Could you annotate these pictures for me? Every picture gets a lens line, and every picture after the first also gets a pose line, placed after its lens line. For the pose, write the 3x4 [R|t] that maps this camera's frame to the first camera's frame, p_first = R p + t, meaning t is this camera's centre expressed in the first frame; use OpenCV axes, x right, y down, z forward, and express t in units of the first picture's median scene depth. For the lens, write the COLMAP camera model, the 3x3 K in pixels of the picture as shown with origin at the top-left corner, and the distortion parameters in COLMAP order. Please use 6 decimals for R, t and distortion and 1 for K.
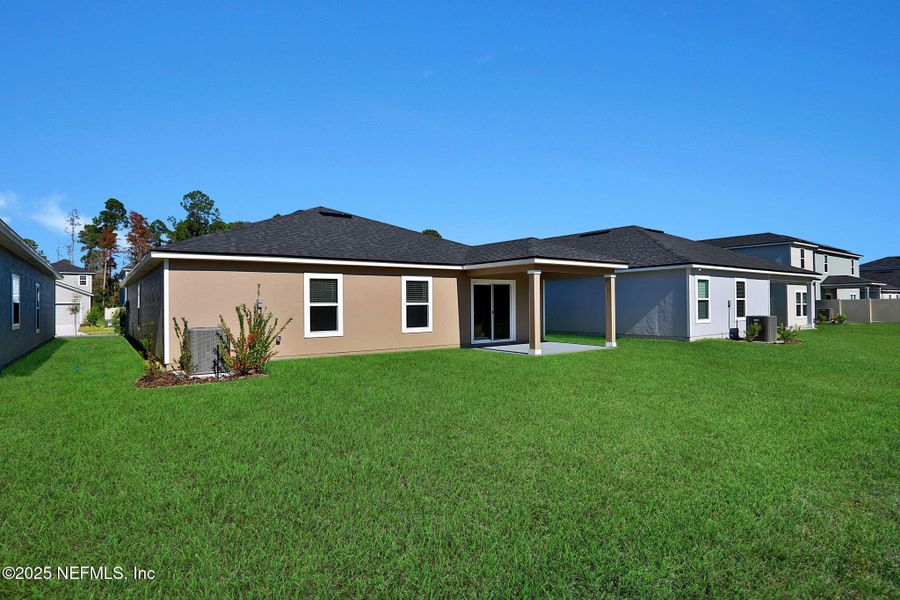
lens RADIAL K [[473.8, 0, 450.0], [0, 473.8, 300.0], [0, 0, 1]] dist [-0.042115, 0.000914]
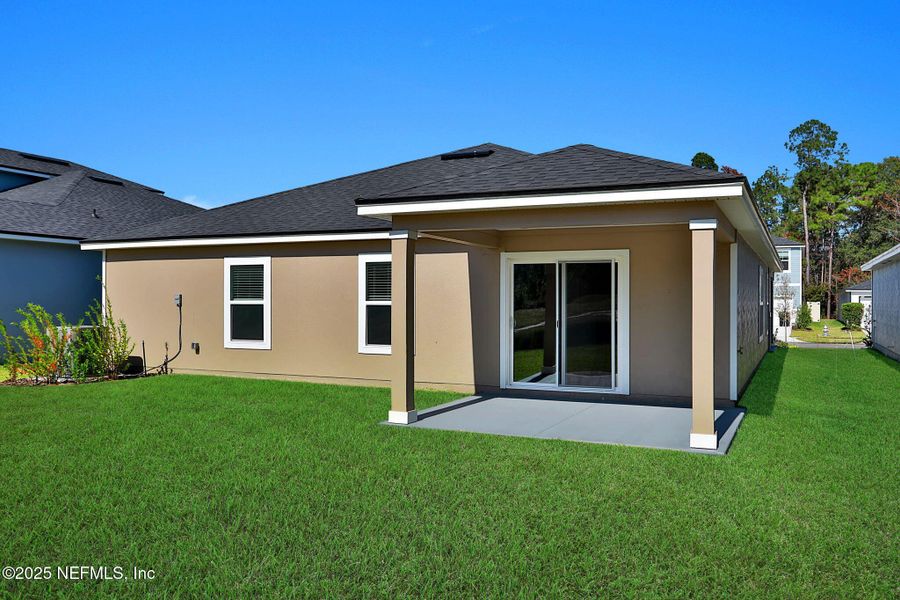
lens RADIAL K [[794.2, 0, 477.9], [0, 794.2, 298.4], [0, 0, 1]] dist [-0.207114, 0.571671]
pose [[0.520745, 0.006372, -0.853689, 0.785760], [-0.004440, 0.999979, 0.004756, -0.002559], [0.853701, 0.001314, 0.520762, 0.605425]]
